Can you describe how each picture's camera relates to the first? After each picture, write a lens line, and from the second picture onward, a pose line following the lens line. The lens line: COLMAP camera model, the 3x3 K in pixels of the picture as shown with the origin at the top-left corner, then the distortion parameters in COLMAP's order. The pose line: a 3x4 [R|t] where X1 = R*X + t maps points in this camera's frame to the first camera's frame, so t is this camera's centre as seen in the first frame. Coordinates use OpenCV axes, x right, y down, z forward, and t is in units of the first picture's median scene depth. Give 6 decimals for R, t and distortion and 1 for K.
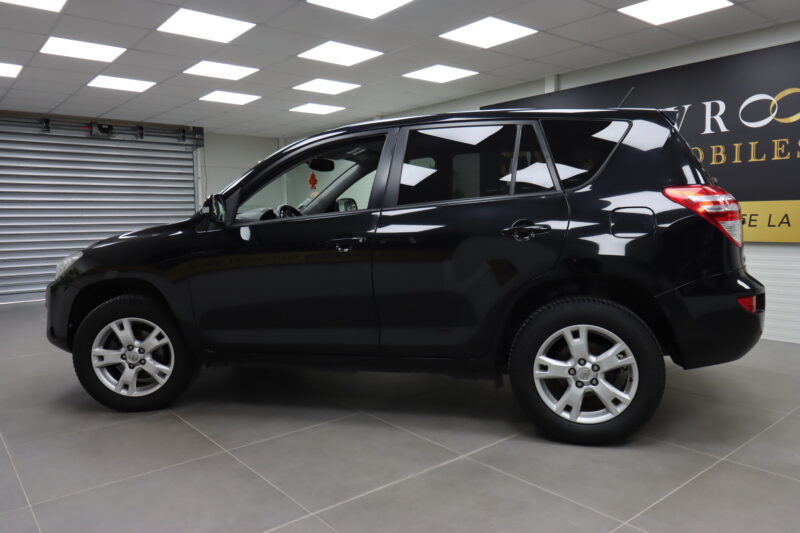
lens RADIAL K [[584.1, 0, 402.0], [0, 584.1, 257.4], [0, 0, 1]] dist [0.009858, -0.003635]
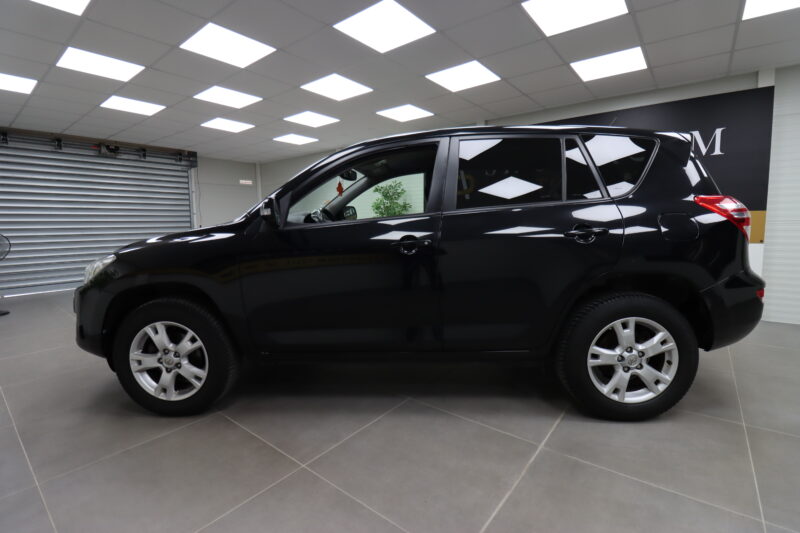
lens RADIAL K [[373.2, 0, 400.4], [0, 373.2, 258.3], [0, 0, 1]] dist [-0.002064, -0.011017]
pose [[0.978705, -0.014021, 0.204794, -0.203345], [0.009208, 0.999659, 0.024436, -0.014716], [-0.205067, -0.022030, 0.978500, 0.293323]]
